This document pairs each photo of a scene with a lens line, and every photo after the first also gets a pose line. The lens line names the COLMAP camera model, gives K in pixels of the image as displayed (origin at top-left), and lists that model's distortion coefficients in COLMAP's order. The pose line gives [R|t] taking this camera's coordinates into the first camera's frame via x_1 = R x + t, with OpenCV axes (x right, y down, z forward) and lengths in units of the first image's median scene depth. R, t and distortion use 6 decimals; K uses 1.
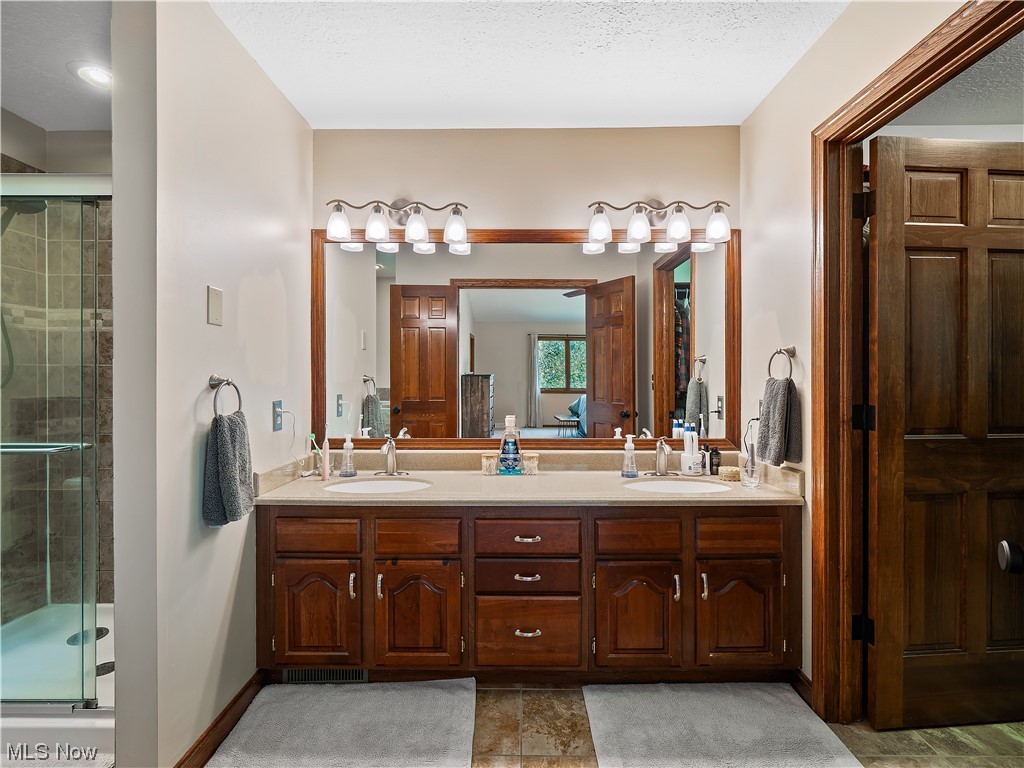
lens RADIAL K [[499.6, 0, 511.0], [0, 499.6, 379.5], [0, 0, 1]] dist [-0.001508, -0.000330]
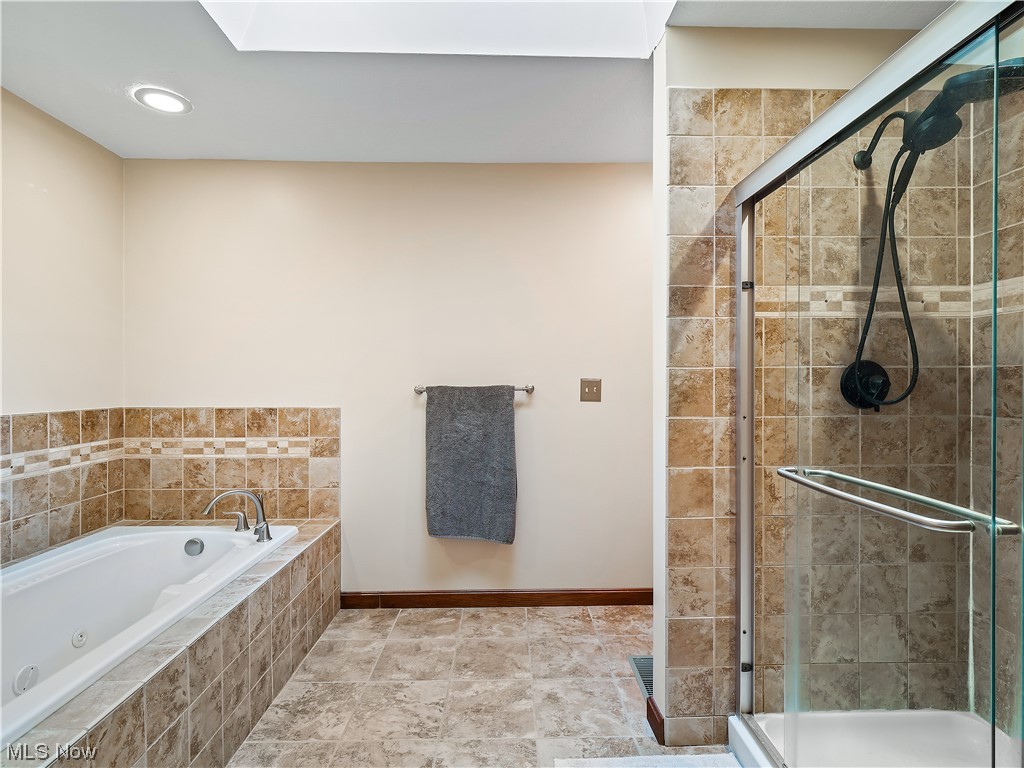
lens RADIAL K [[499.6, 0, 510.2], [0, 499.6, 382.2], [0, 0, 1]] dist [-0.001508, -0.000330]
pose [[0.029953, 0.002382, -0.999548, -0.260584], [-0.005114, 0.999984, 0.002229, -0.005830], [0.999538, 0.005045, 0.029964, 0.344948]]
